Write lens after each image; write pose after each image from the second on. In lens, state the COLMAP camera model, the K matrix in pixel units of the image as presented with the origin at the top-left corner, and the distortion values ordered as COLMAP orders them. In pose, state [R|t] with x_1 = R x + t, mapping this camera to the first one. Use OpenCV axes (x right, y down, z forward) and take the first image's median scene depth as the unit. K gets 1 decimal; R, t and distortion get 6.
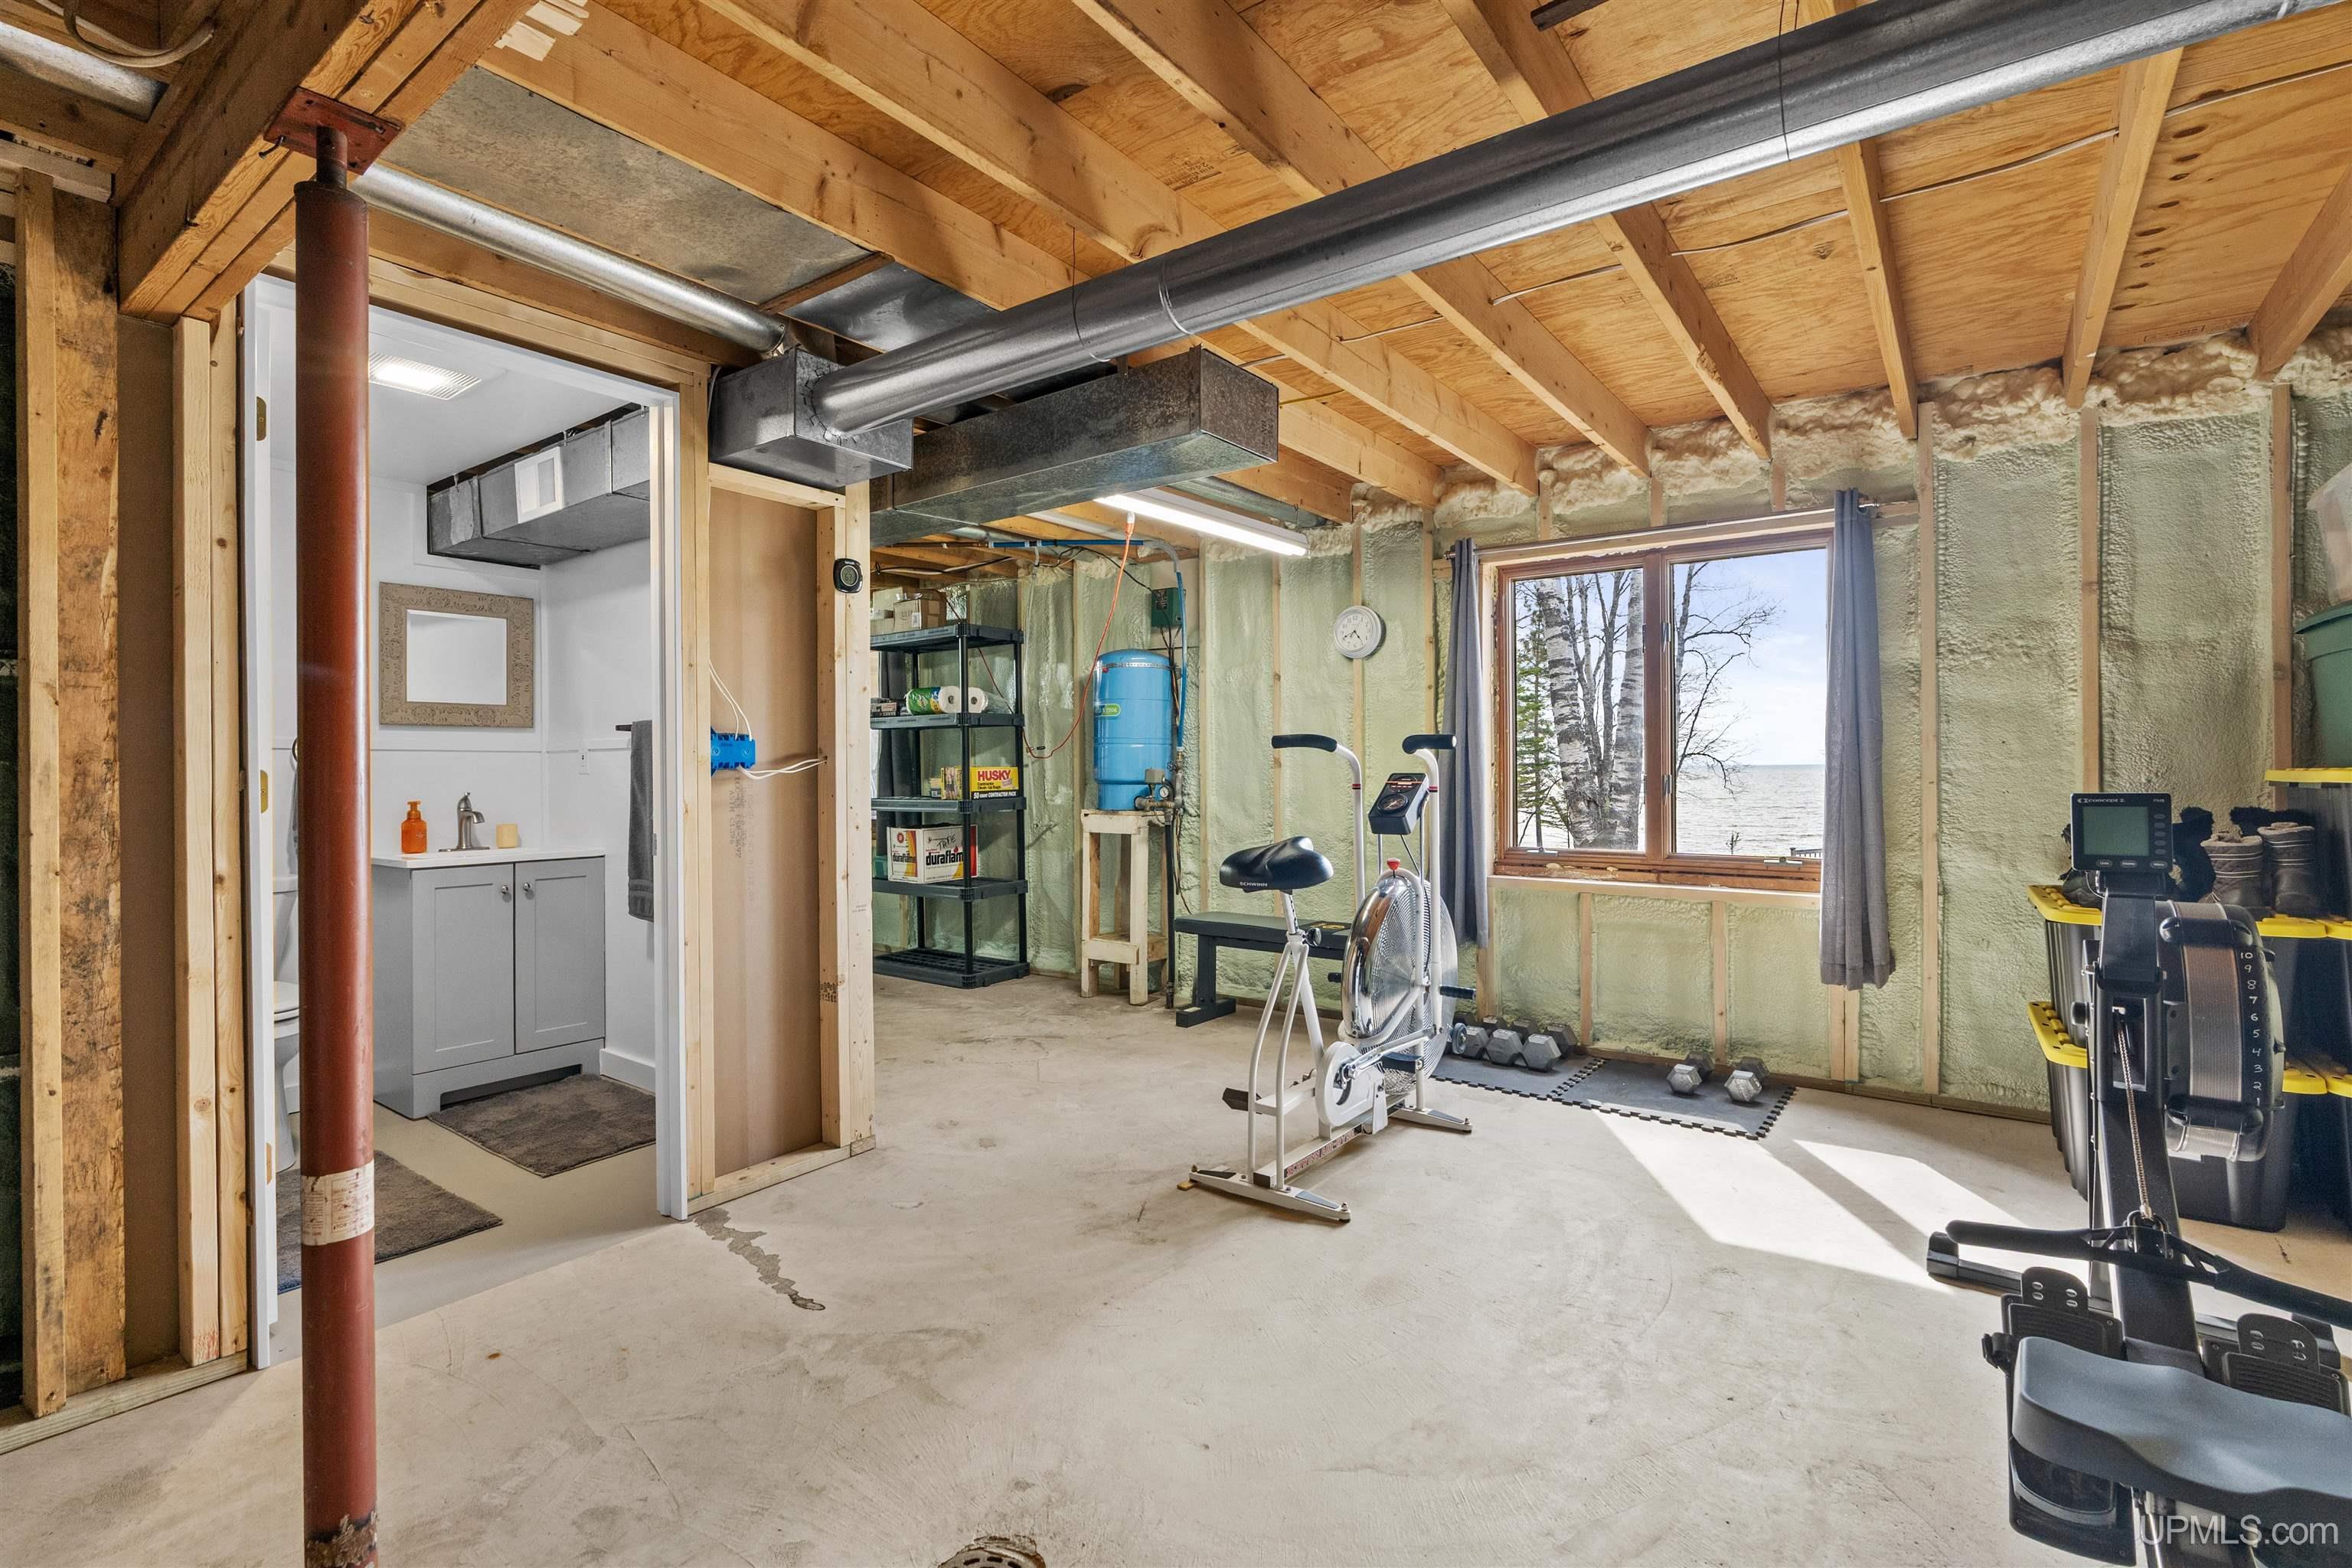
lens RADIAL K [[1082.8, 0, 1178.8], [0, 1082.8, 772.3], [0, 0, 1]] dist [-0.004204, -0.000091]
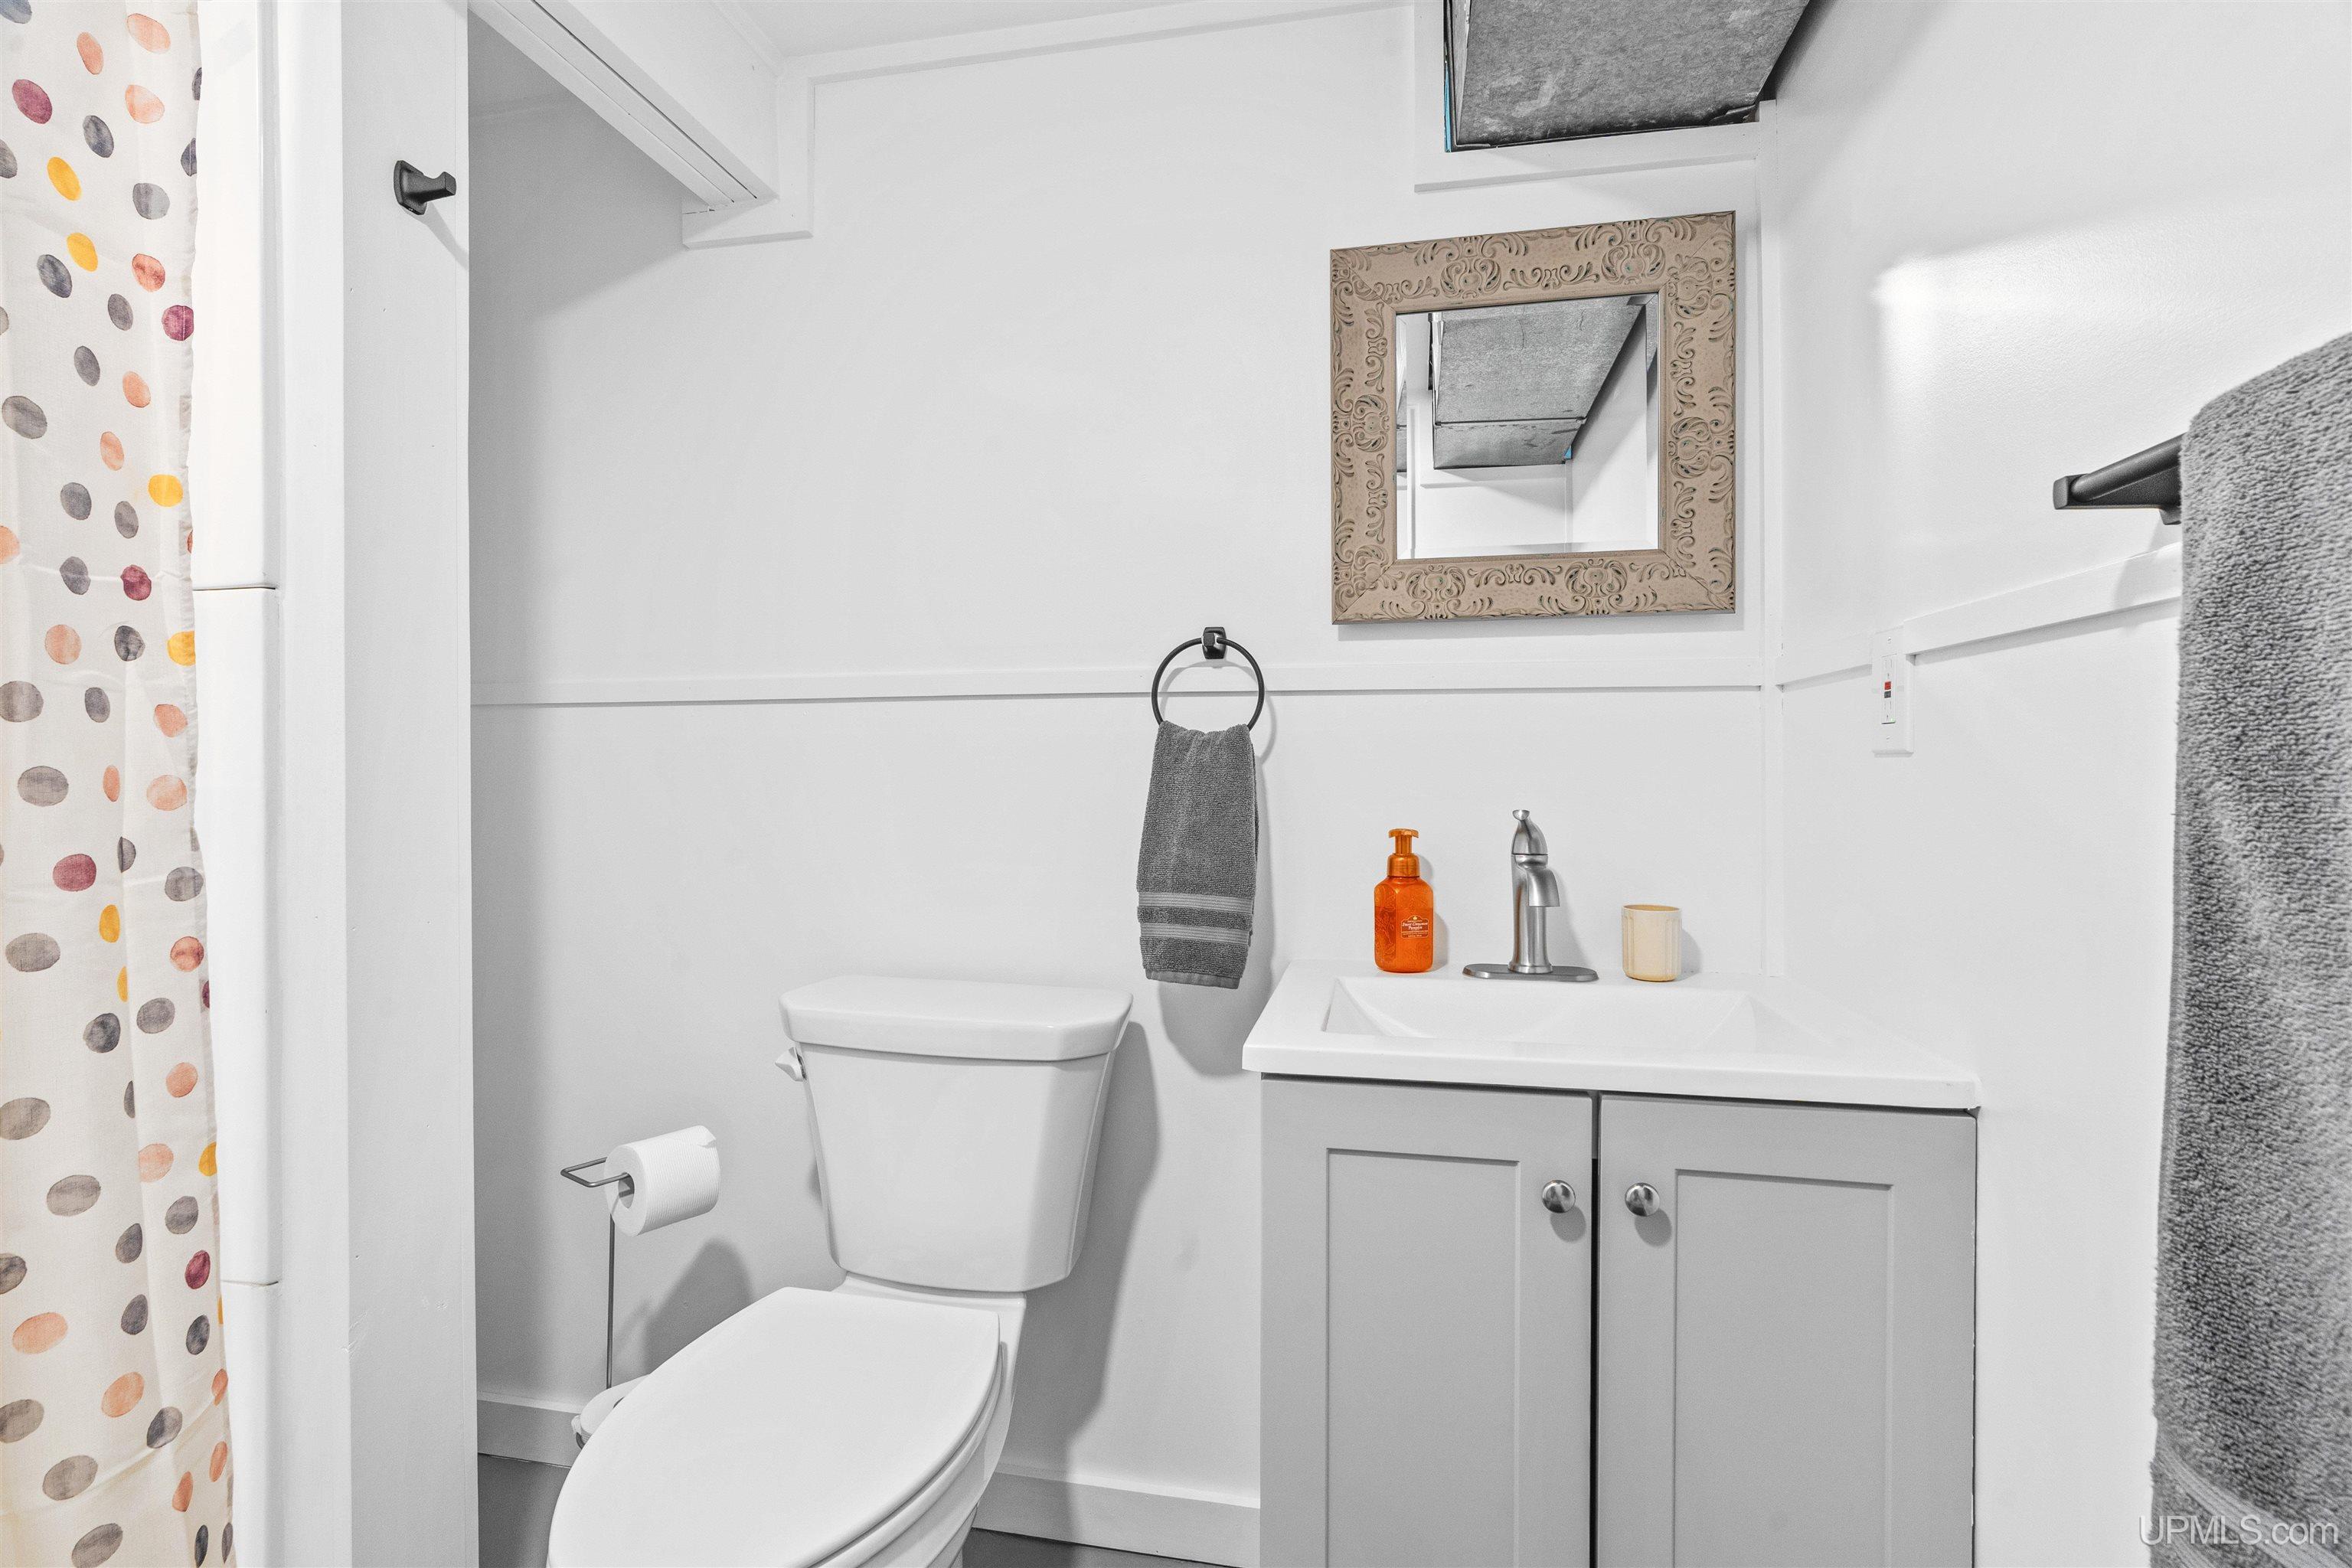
lens RADIAL K [[1082.8, 0, 1176.4], [0, 1082.8, 772.5], [0, 0, 1]] dist [-0.004204, -0.000091]
pose [[0.436824, 0.007630, -0.899514, -0.411792], [-0.002142, 0.999970, 0.007441, 0.005049], [0.899544, -0.001324, 0.436828, 0.769466]]
